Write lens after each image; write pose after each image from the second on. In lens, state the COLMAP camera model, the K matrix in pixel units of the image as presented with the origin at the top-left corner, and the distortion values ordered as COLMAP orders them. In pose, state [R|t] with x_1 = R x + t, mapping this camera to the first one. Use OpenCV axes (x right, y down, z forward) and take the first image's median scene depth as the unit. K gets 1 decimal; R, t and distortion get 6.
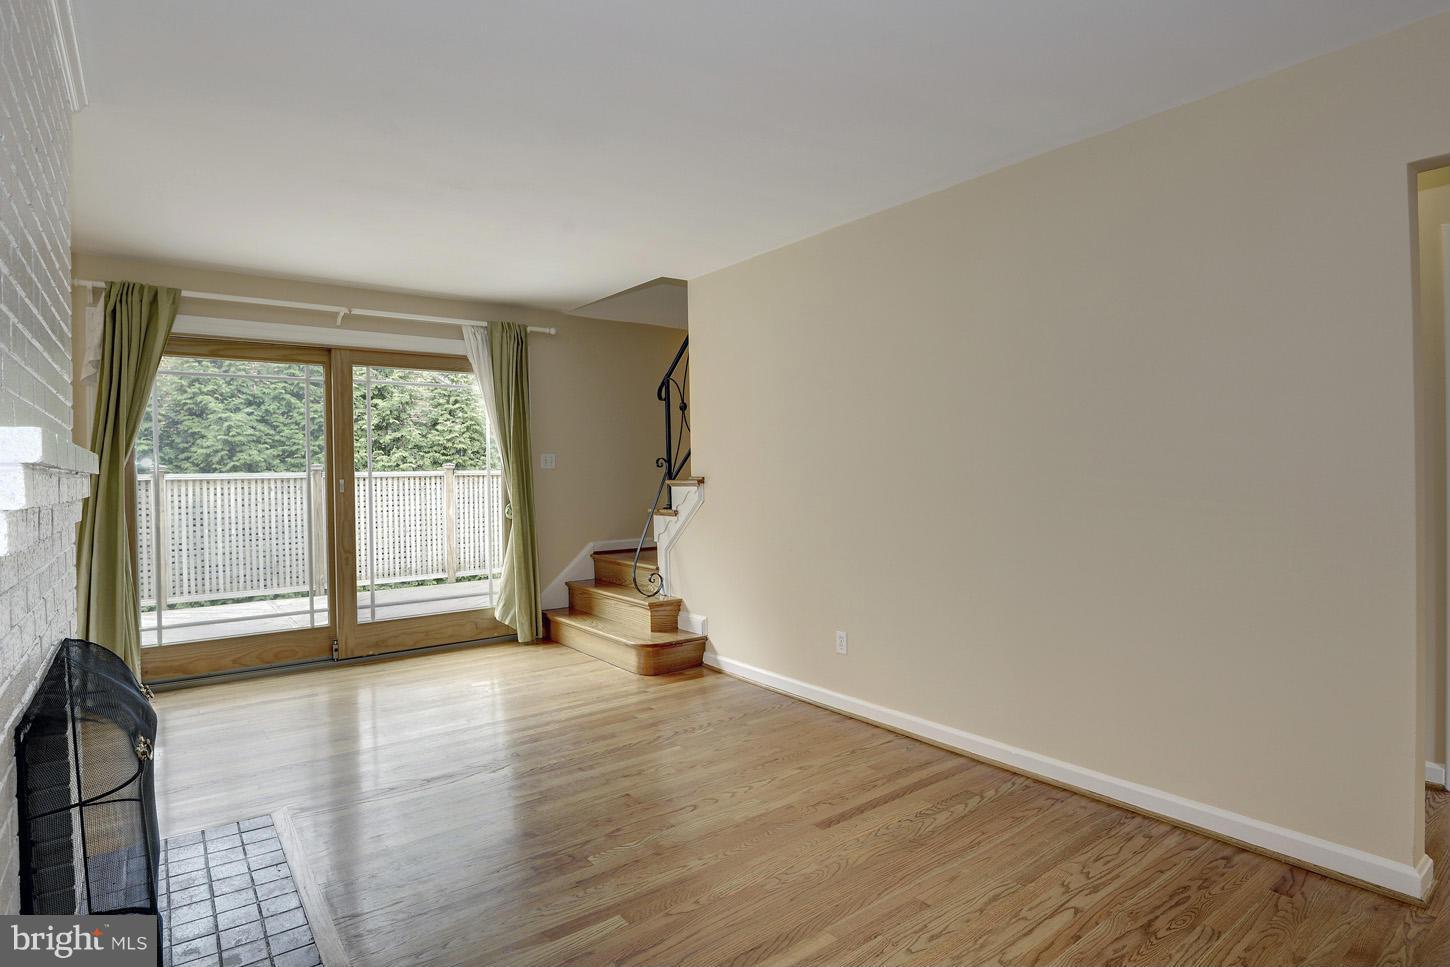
lens RADIAL K [[750.1, 0, 725.0], [0, 750.1, 483.5], [0, 0, 1]] dist [-0.003535, -0.000567]
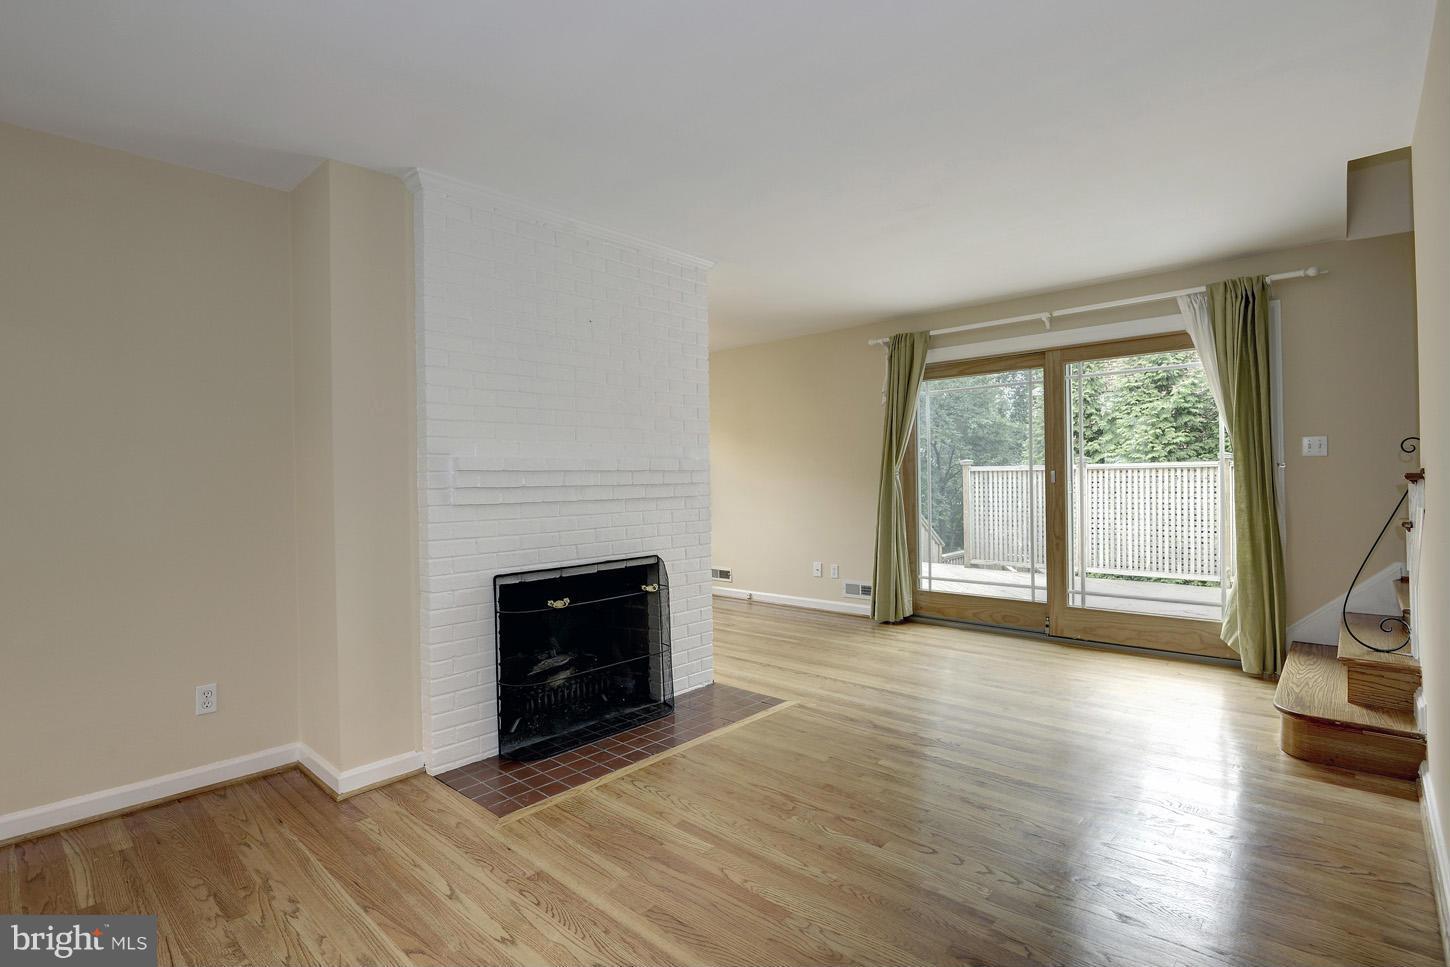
lens RADIAL K [[705.4, 0, 725.0], [0, 705.4, 483.5], [0, 0, 1]] dist [0.000805, 0.000232]
pose [[0.196571, 0.021792, -0.980247, 0.371814], [-0.001713, 0.999759, 0.021882, -0.007790], [0.980488, -0.002623, 0.196561, 0.310603]]
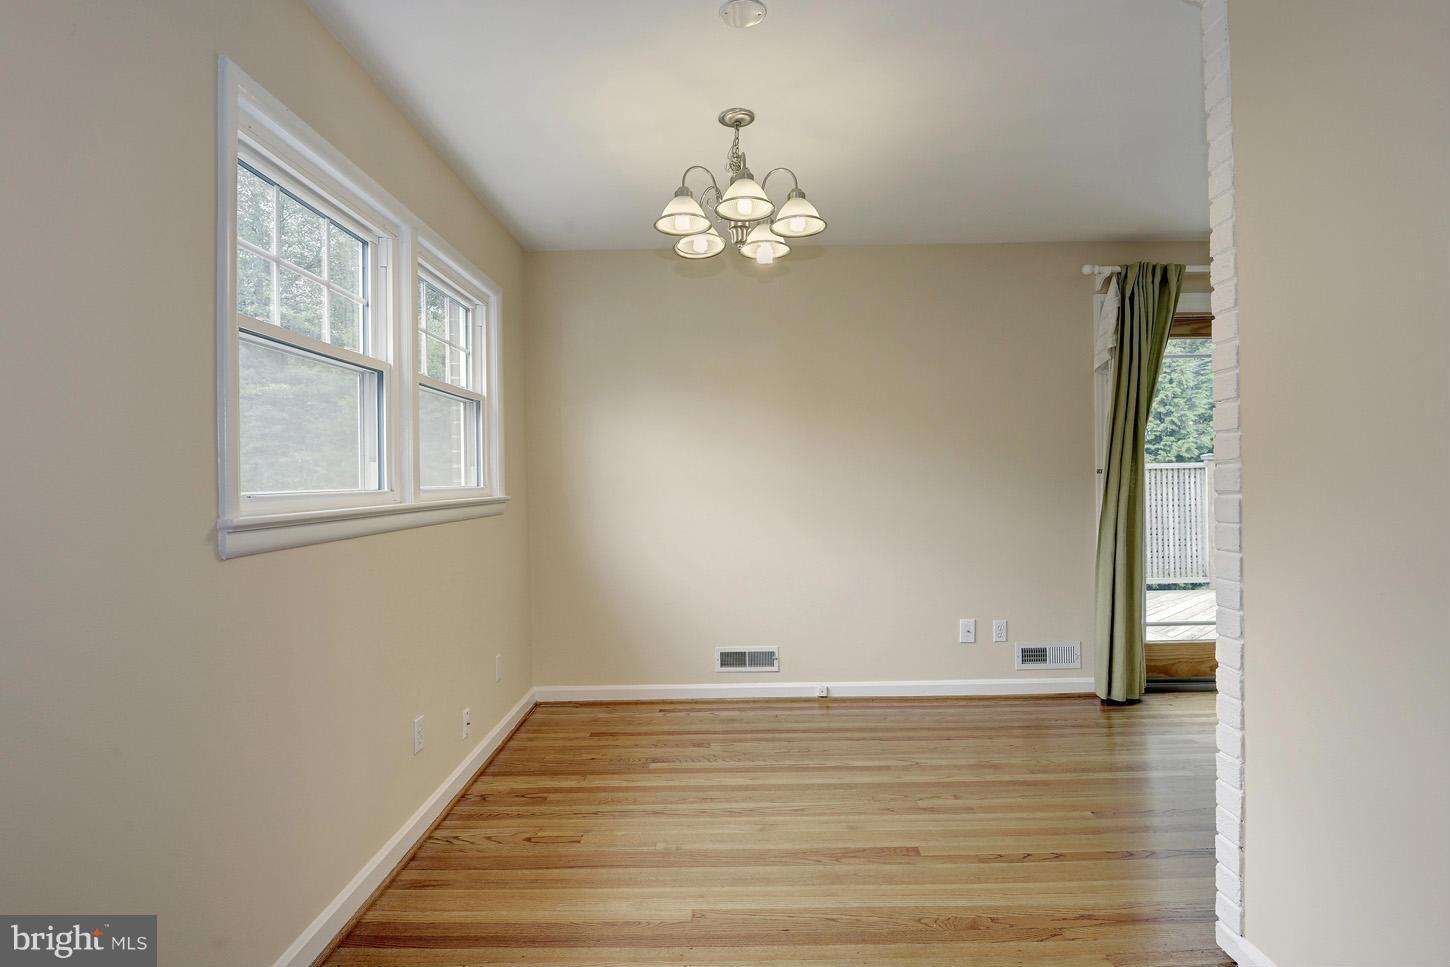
lens RADIAL K [[734.7, 0, 725.0], [0, 734.7, 483.5], [0, 0, 1]] dist [0.000842, 0.000207]
pose [[0.798569, 0.004572, -0.601886, -0.510302], [-0.001377, 0.999982, 0.005769, 0.007059], [0.601902, -0.003778, 0.798561, -0.060010]]
